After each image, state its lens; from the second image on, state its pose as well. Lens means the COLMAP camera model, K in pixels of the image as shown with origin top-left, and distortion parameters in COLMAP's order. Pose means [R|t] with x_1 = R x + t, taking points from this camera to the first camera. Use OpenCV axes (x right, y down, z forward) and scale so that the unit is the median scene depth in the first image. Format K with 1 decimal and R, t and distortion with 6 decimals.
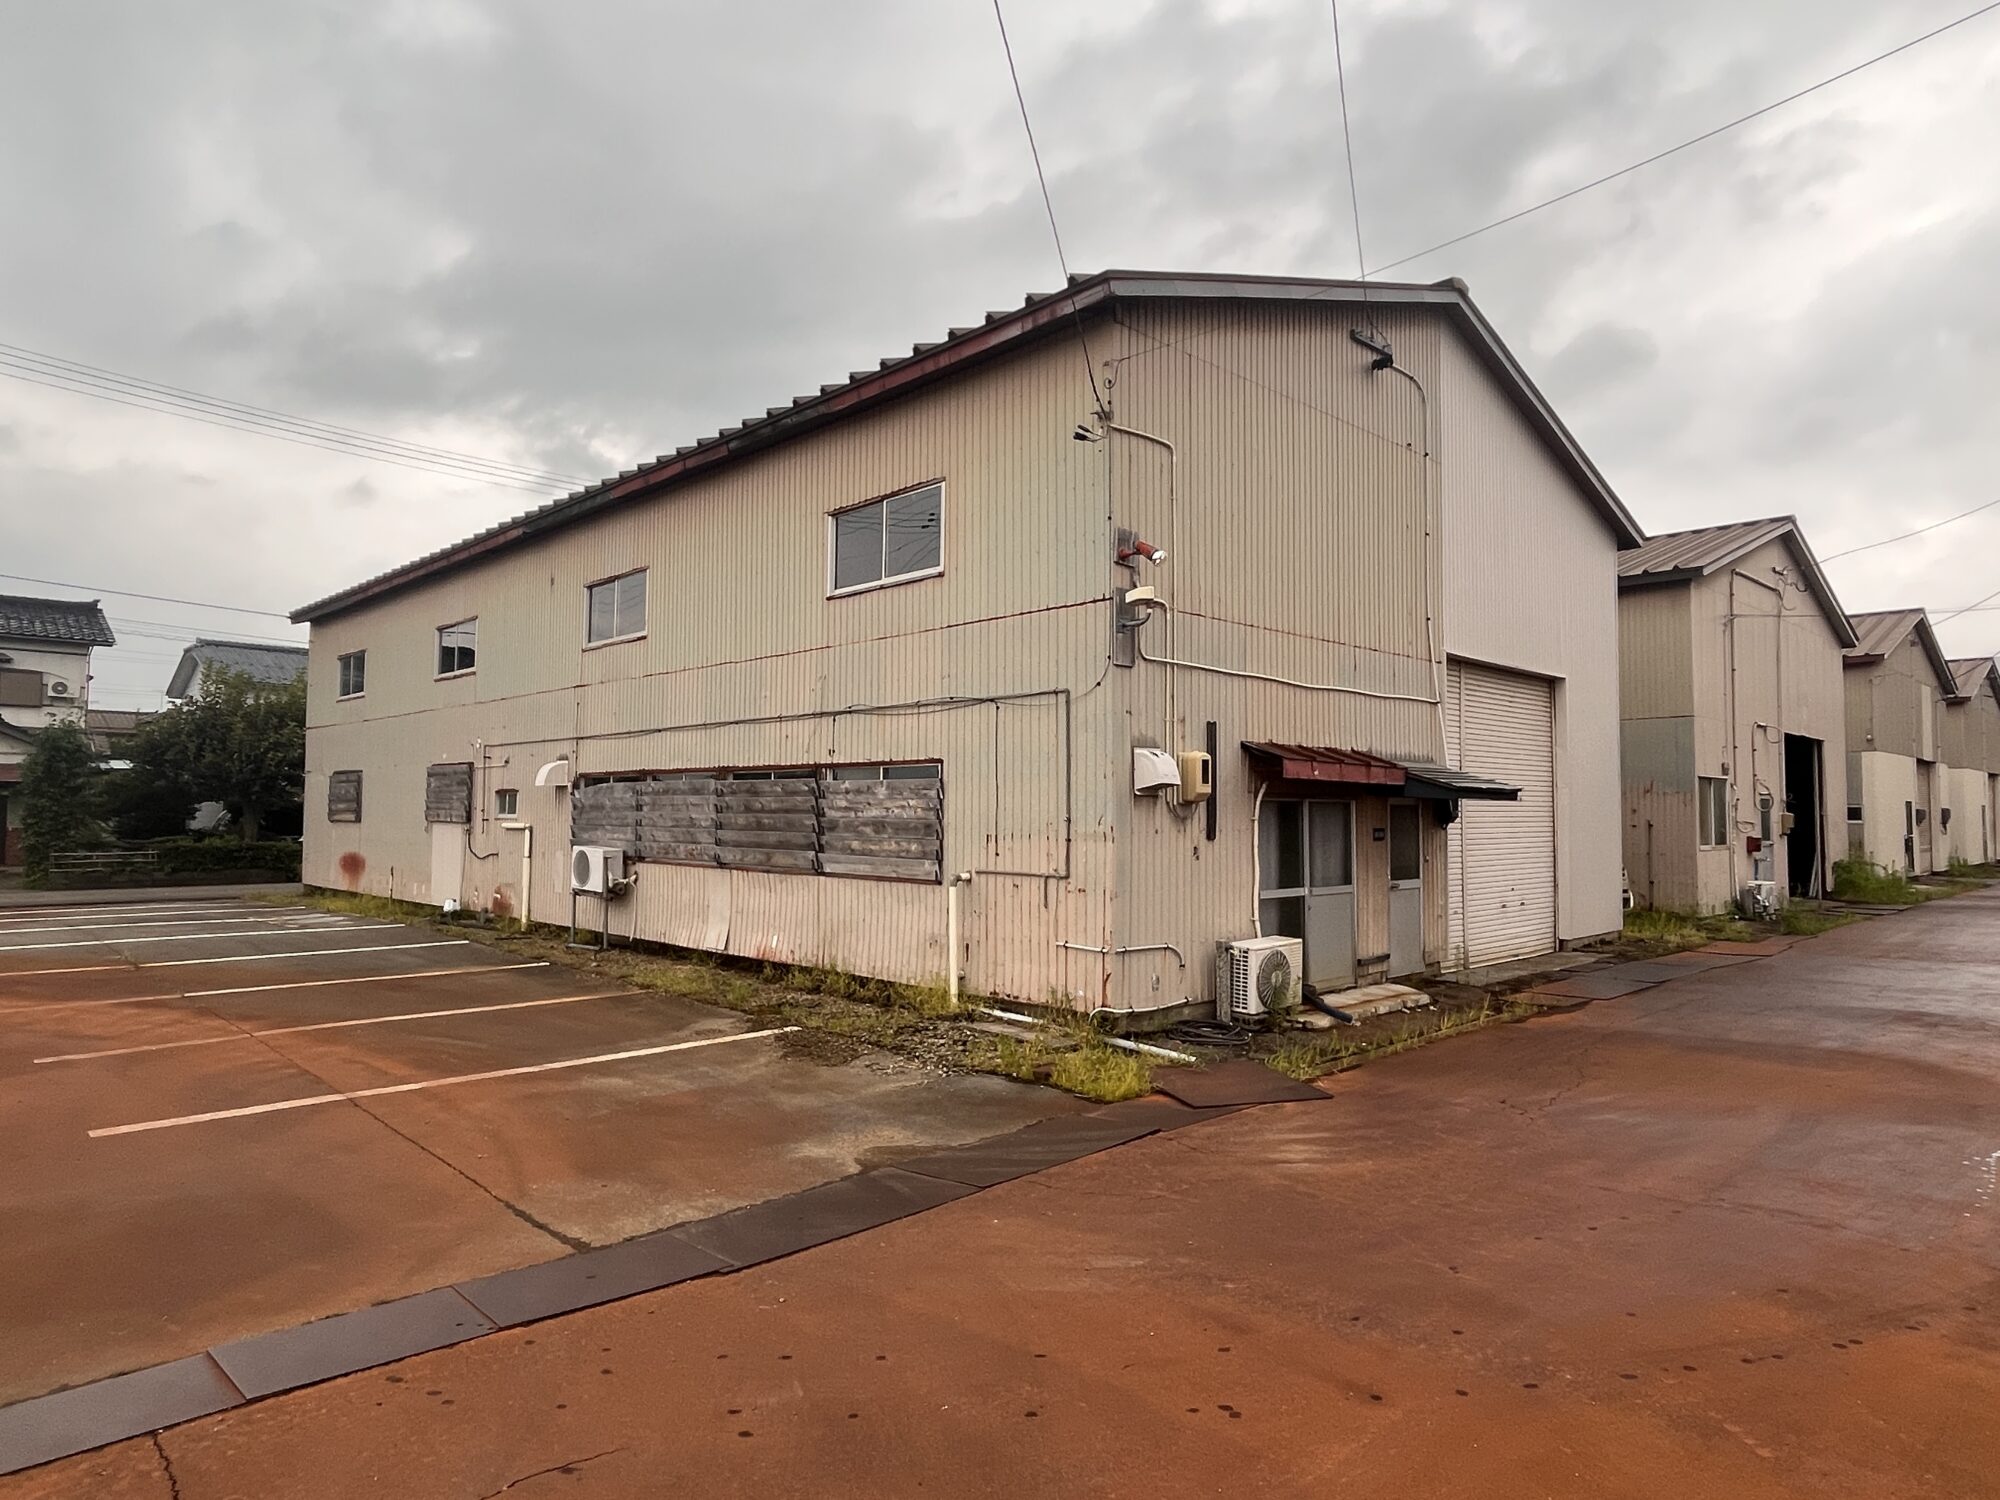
lens RADIAL K [[1182.3, 0, 1000.0], [0, 1182.3, 750.0], [0, 0, 1]] dist [0.000555, -0.000728]
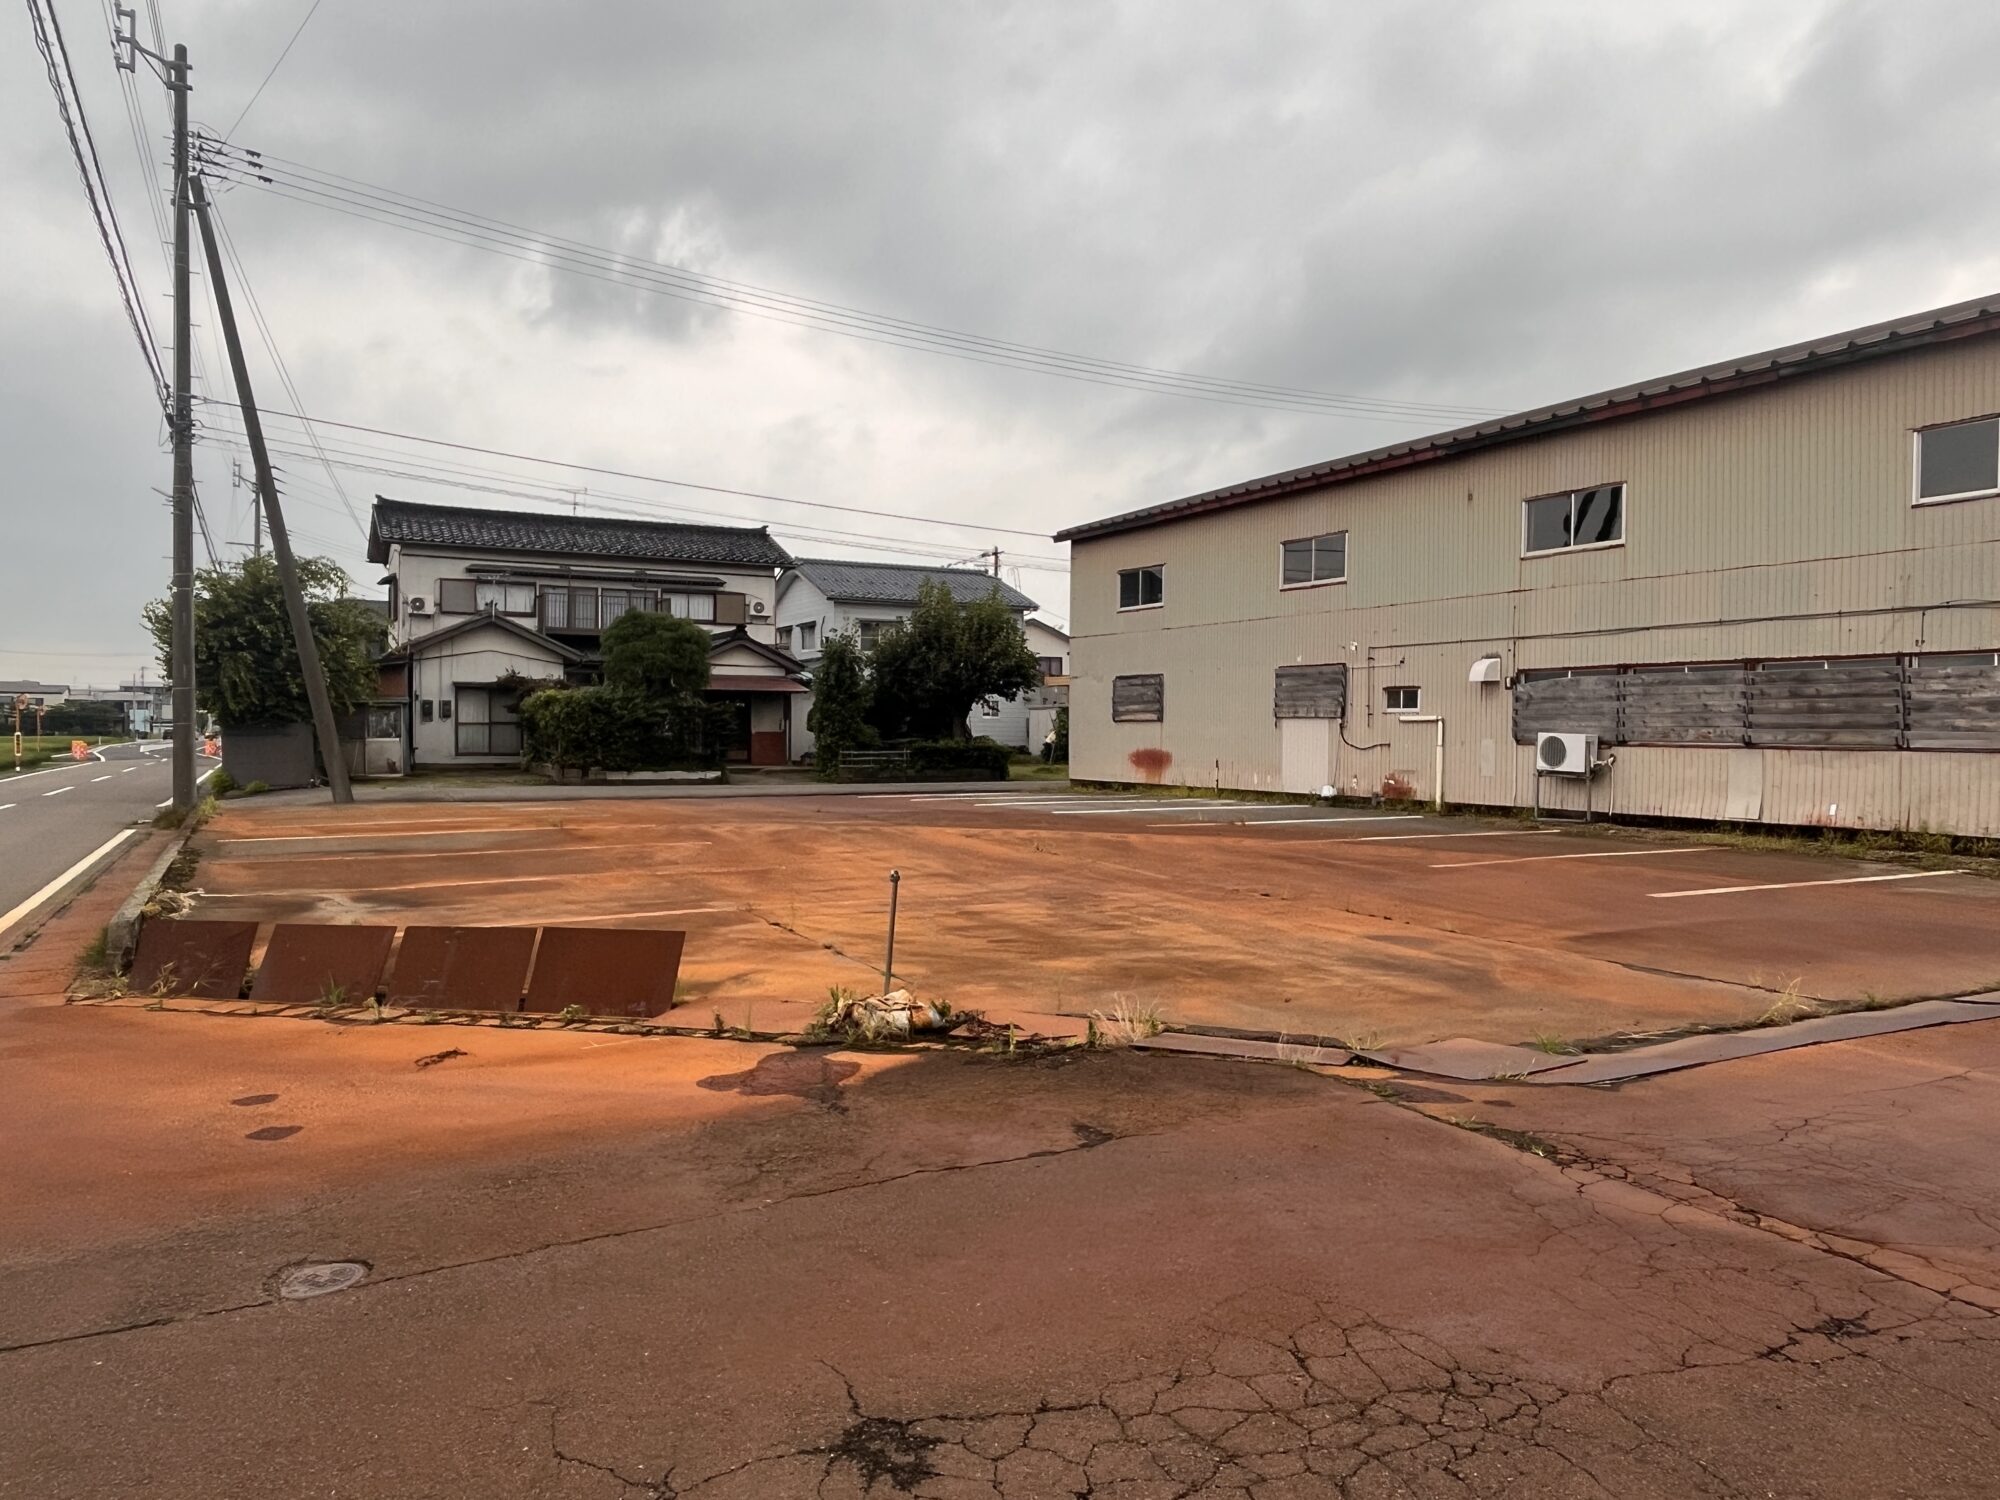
lens RADIAL K [[1374.3, 0, 995.0], [0, 1374.3, 748.6], [0, 0, 1]] dist [0.000084, -0.000098]
pose [[0.960770, 0.004357, -0.277311, -0.691174], [0.013098, 0.998048, 0.061059, 0.012314], [0.277035, -0.062295, 0.958838, -0.572536]]
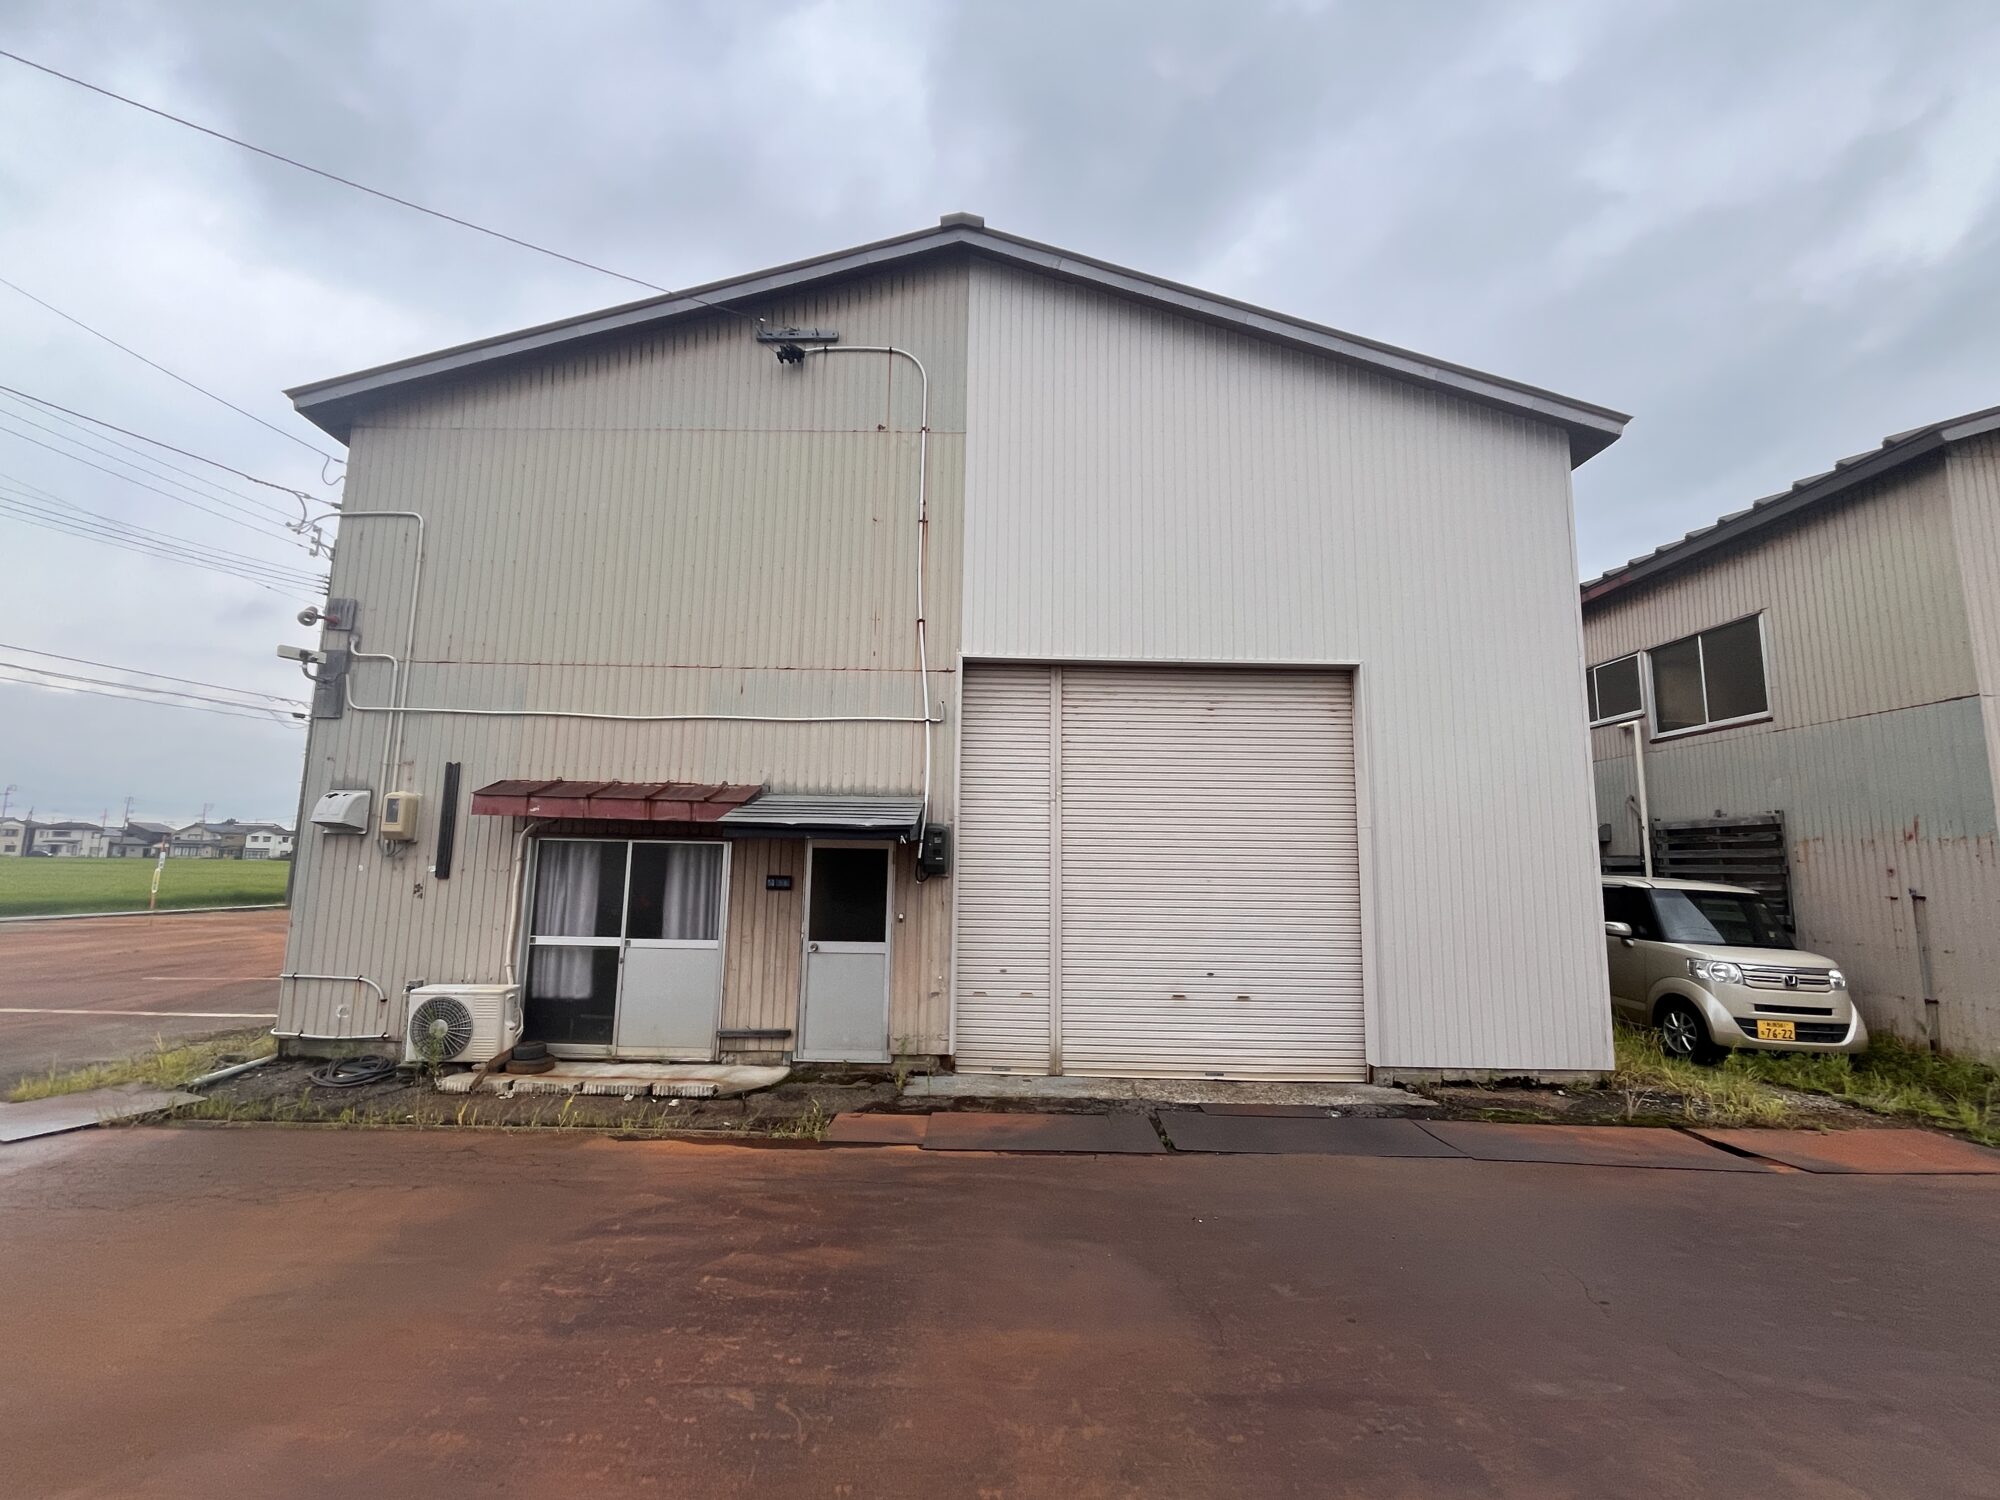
lens RADIAL K [[807.3, 0, 1000.0], [0, 807.3, 750.0], [0, 0, 1]] dist [0.000112, 0.000016]
pose [[0.714948, -0.081062, -0.694463, 0.805817], [0.021599, 0.995343, -0.093946, 0.032741], [0.698844, 0.052167, 0.713369, 0.664407]]
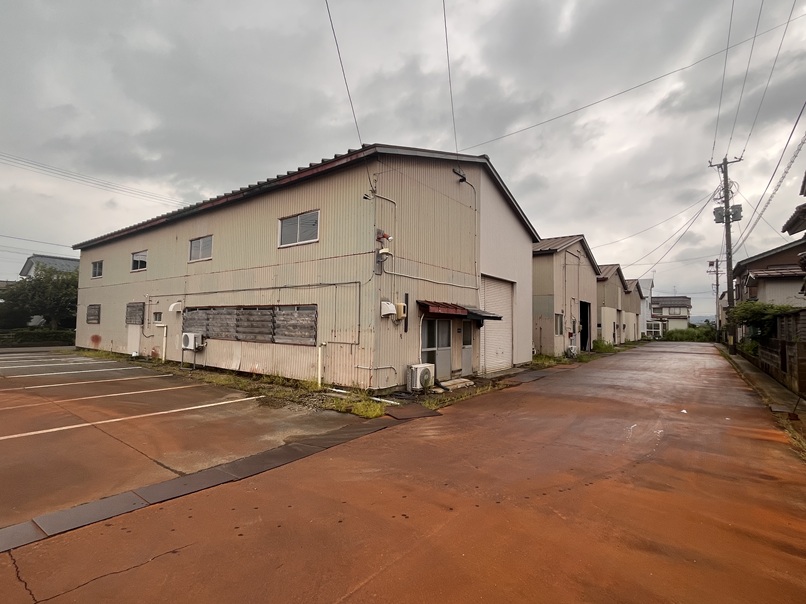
lens RADIAL K [[393.7, 0, 399.7], [0, 393.7, 302.2], [0, 0, 1]] dist [-0.001536, -0.000219]
pose [[0.987834, 0.018255, 0.154435, 0.002860], [-0.018322, 0.999832, -0.000994, 0.000162], [-0.154427, -0.001848, 0.988003, -0.003477]]
